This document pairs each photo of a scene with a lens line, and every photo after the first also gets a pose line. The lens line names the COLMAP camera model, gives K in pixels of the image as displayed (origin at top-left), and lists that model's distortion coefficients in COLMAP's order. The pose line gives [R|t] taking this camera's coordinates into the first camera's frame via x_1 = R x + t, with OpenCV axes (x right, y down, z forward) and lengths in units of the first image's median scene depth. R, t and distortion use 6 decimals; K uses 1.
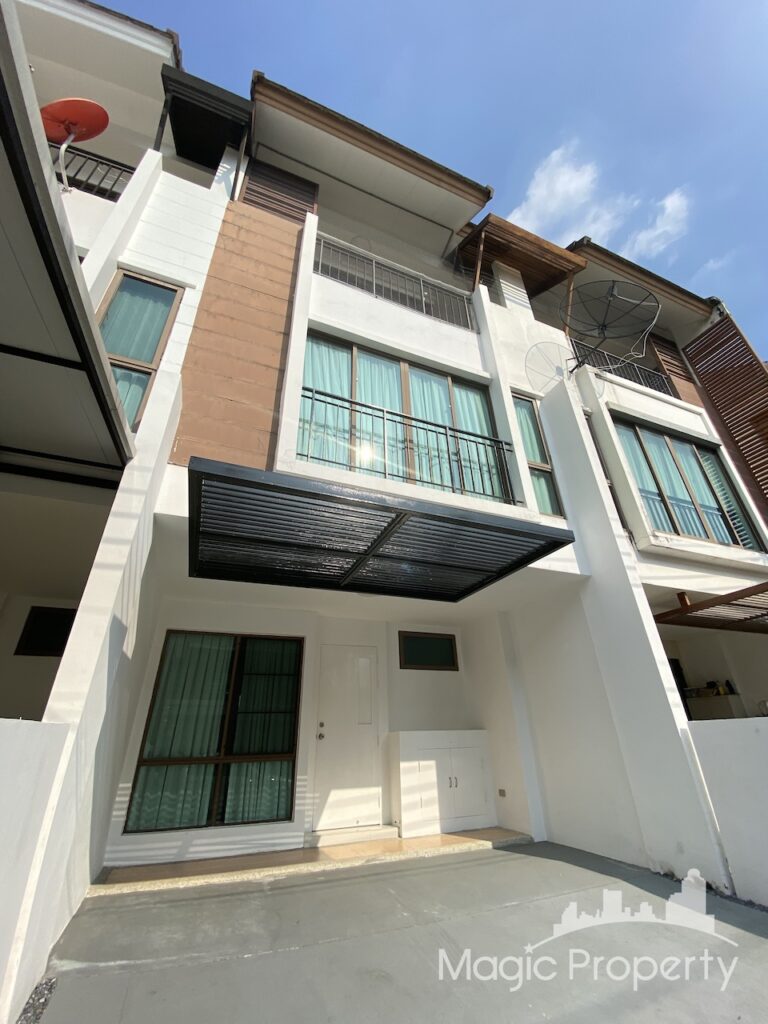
lens RADIAL K [[416.0, 0, 385.2], [0, 416.0, 509.7], [0, 0, 1]] dist [0.015578, -0.017325]
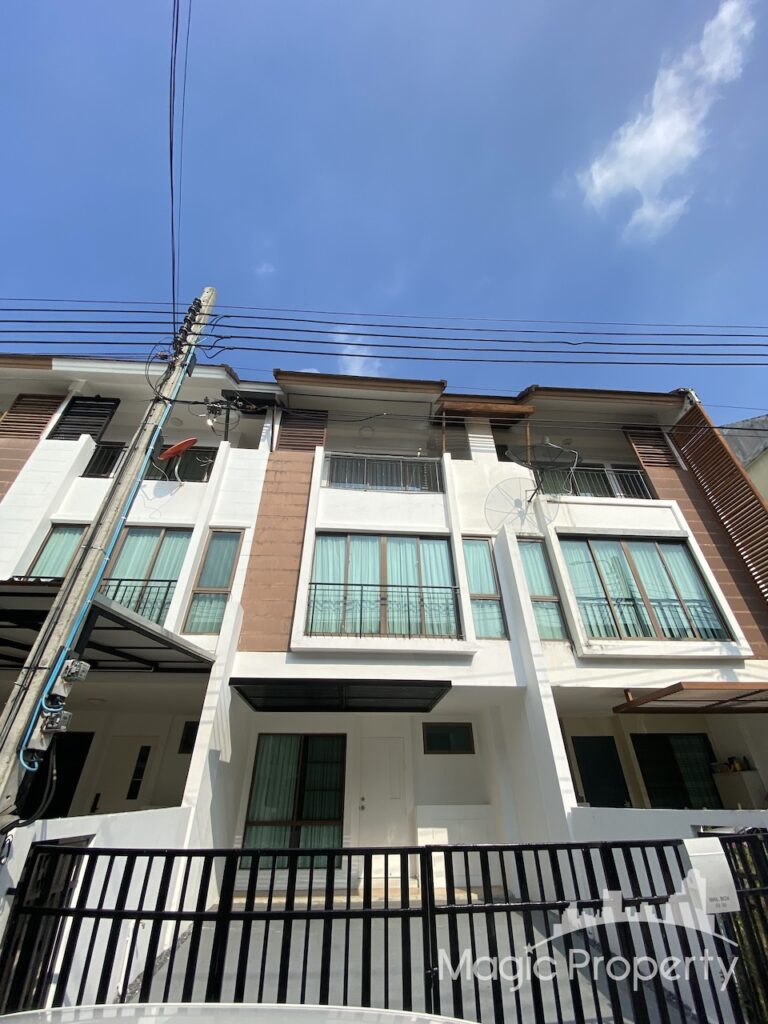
lens RADIAL K [[417.7, 0, 384.0], [0, 417.7, 512.0], [0, 0, 1]] dist [0.039945, -0.037498]
pose [[0.945948, -0.168001, -0.277415, 0.527346], [0.139511, 0.982975, -0.119569, -0.291999], [0.292780, 0.074404, 0.953281, -0.467178]]
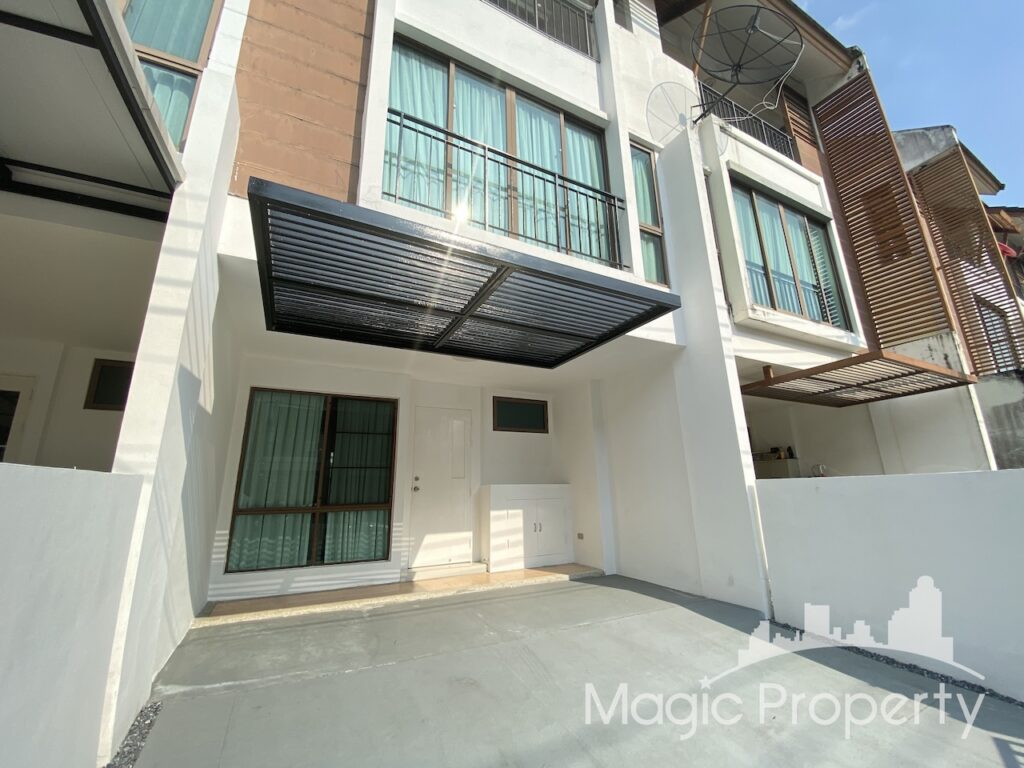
lens RADIAL K [[414.0, 0, 511.2], [0, 414.0, 381.4], [0, 0, 1]] dist [0.016792, -0.018093]
pose [[0.996526, 0.027139, 0.078737, -0.004225], [-0.045131, 0.970544, 0.236661, 0.023953], [-0.069995, -0.239392, 0.968397, 0.041967]]
